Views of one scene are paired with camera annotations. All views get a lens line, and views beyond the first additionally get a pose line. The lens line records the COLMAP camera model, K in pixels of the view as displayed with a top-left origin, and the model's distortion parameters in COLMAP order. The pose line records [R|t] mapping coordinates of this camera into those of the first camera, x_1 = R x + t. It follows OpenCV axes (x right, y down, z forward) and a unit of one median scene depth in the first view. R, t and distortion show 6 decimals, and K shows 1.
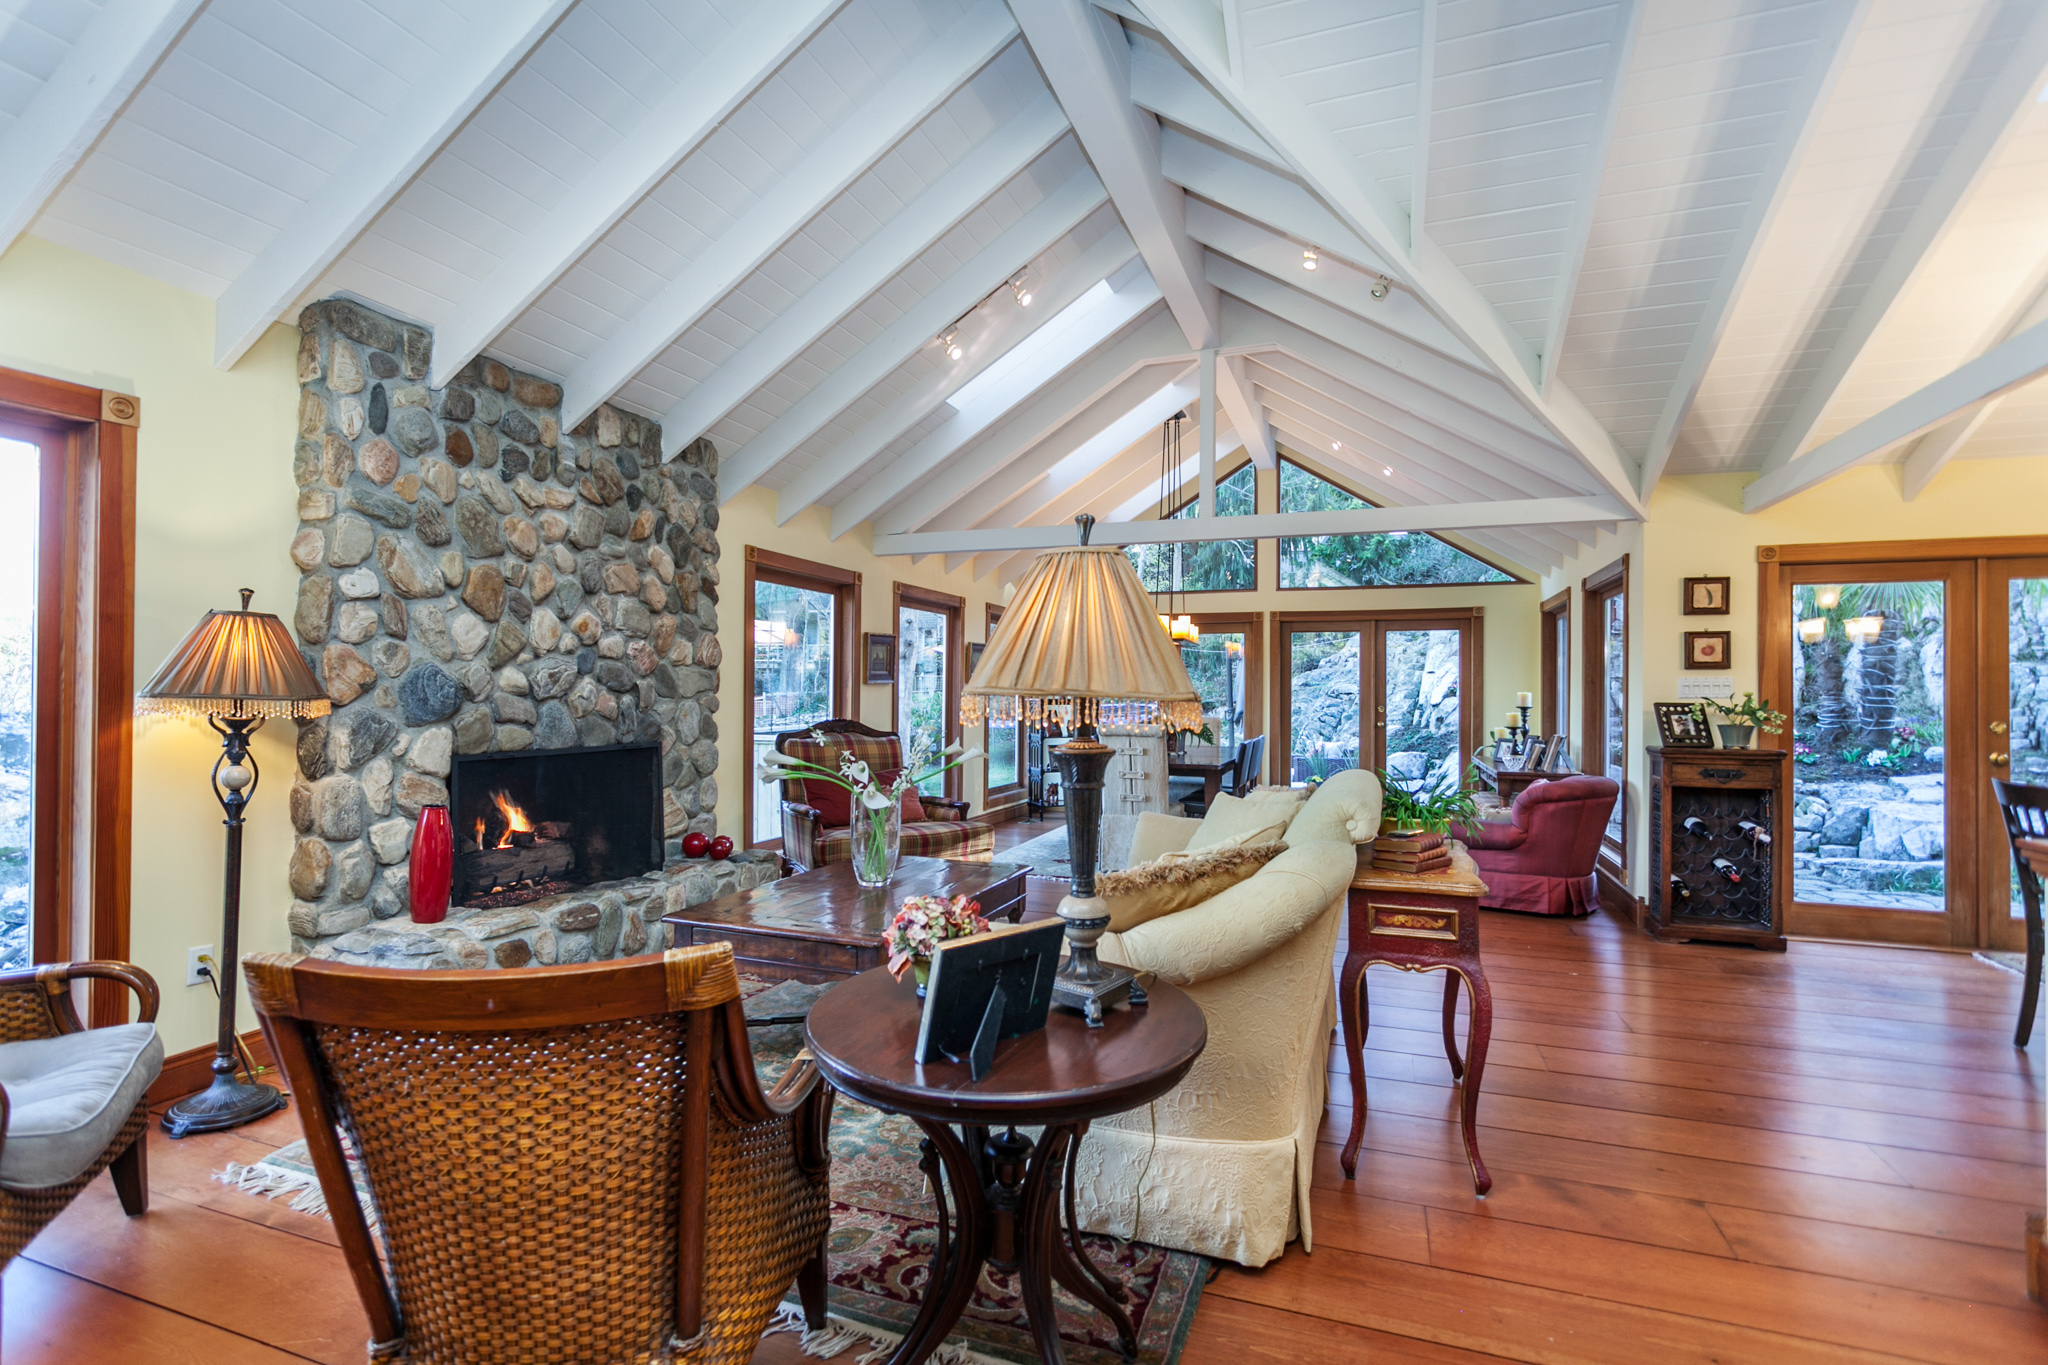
lens RADIAL K [[984.0, 0, 1027.6], [0, 984.0, 708.5], [0, 0, 1]] dist [-0.000009, 0.000278]
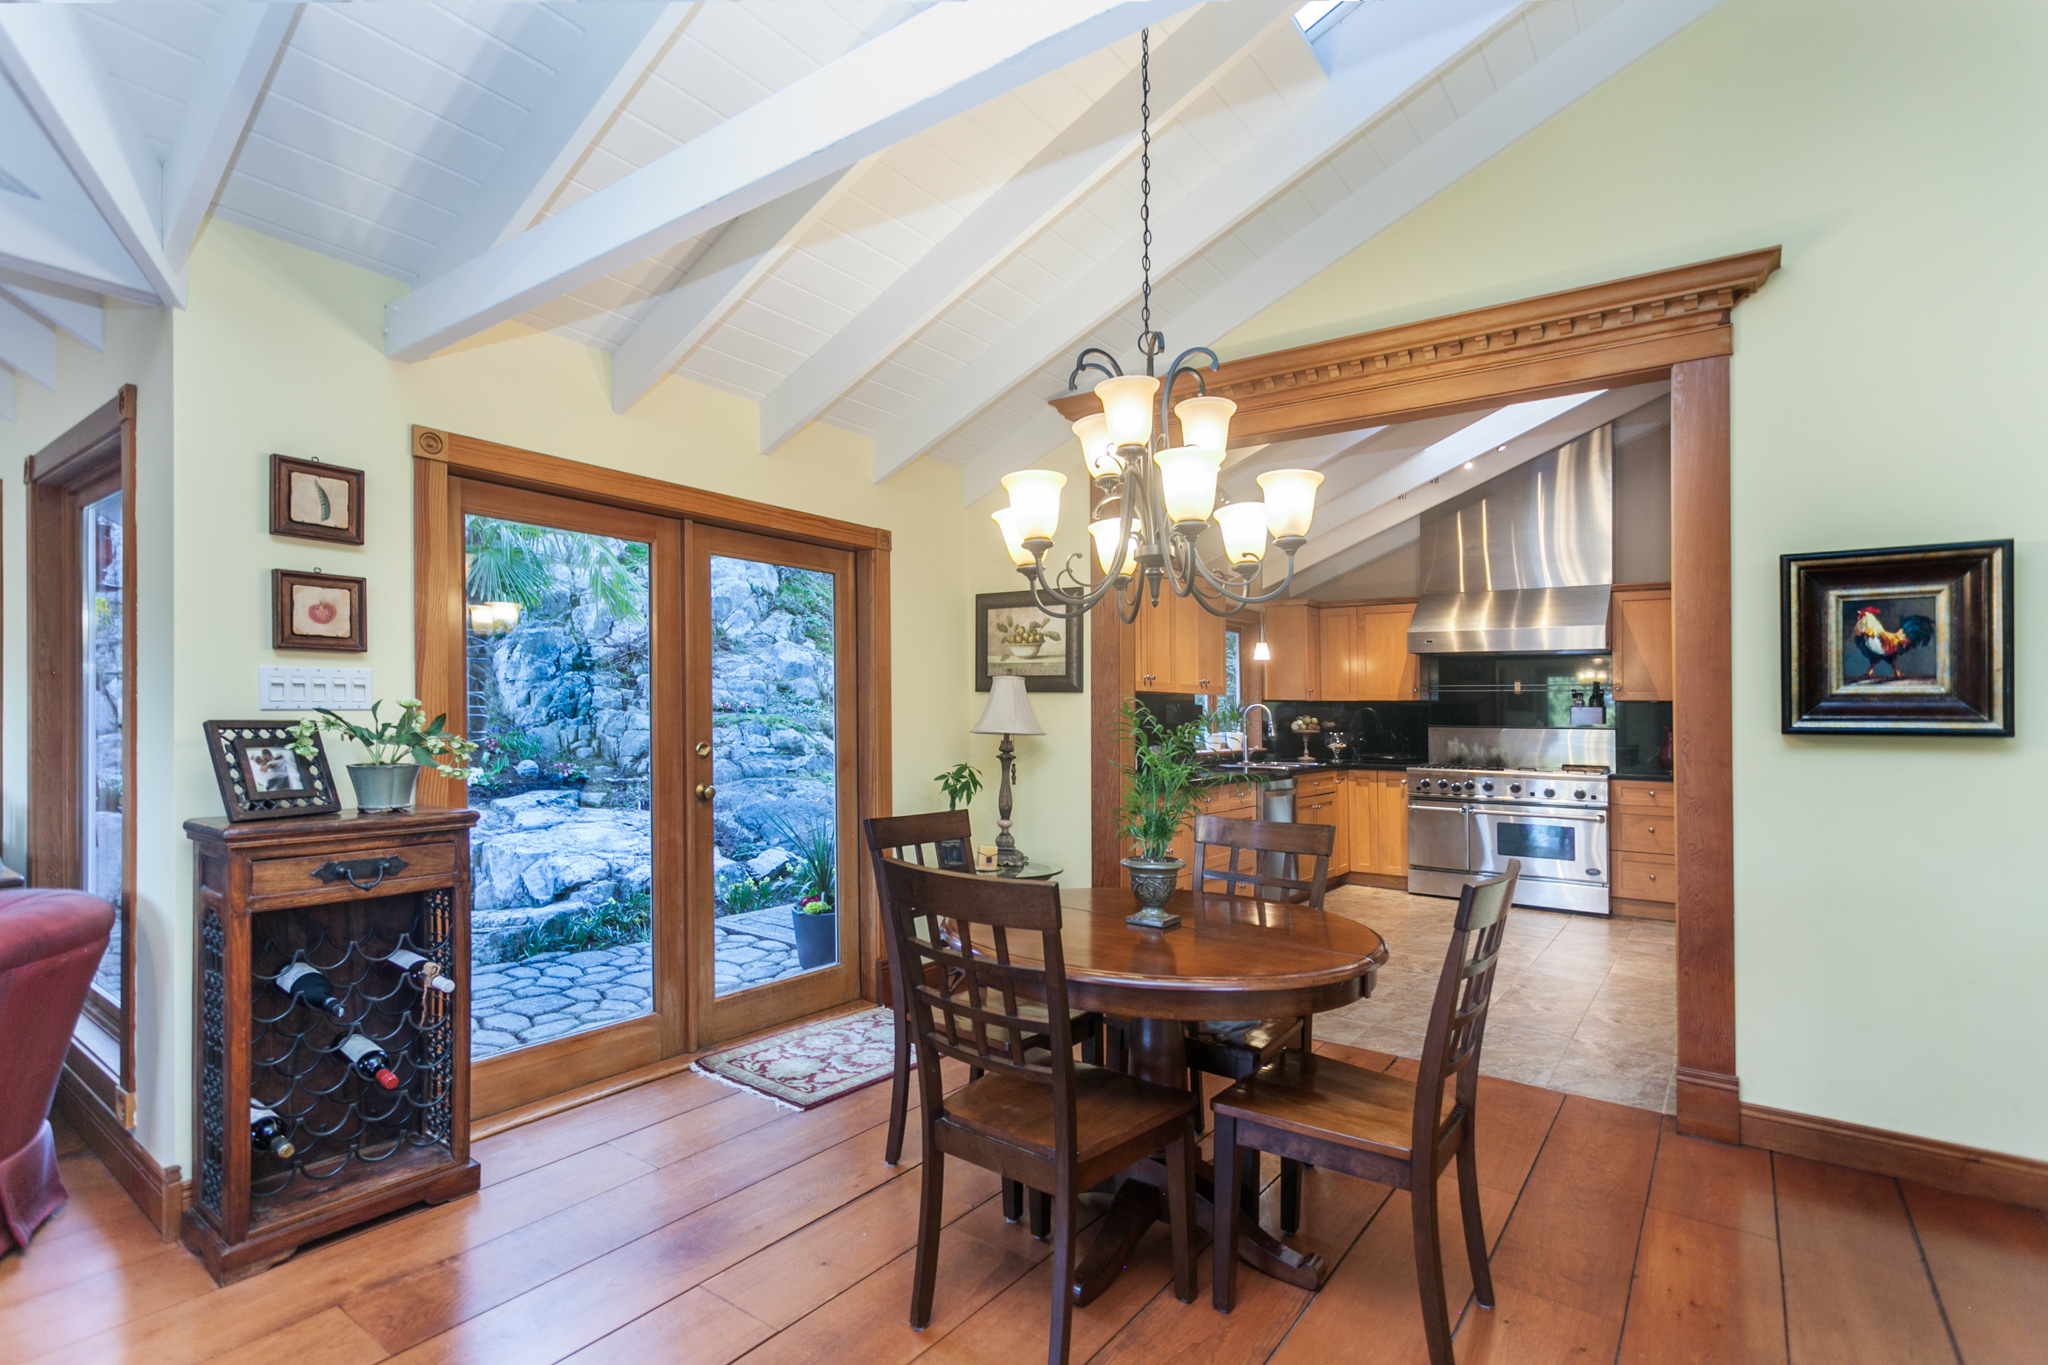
lens RADIAL K [[970.3, 0, 999.5], [0, 970.3, 712.6], [0, 0, 1]] dist [0.003141, 0.000507]
pose [[0.295406, -0.004092, 0.955363, 0.345137], [0.005145, 0.999983, 0.002692, -0.009400], [-0.955358, 0.004120, 0.295422, 0.561888]]
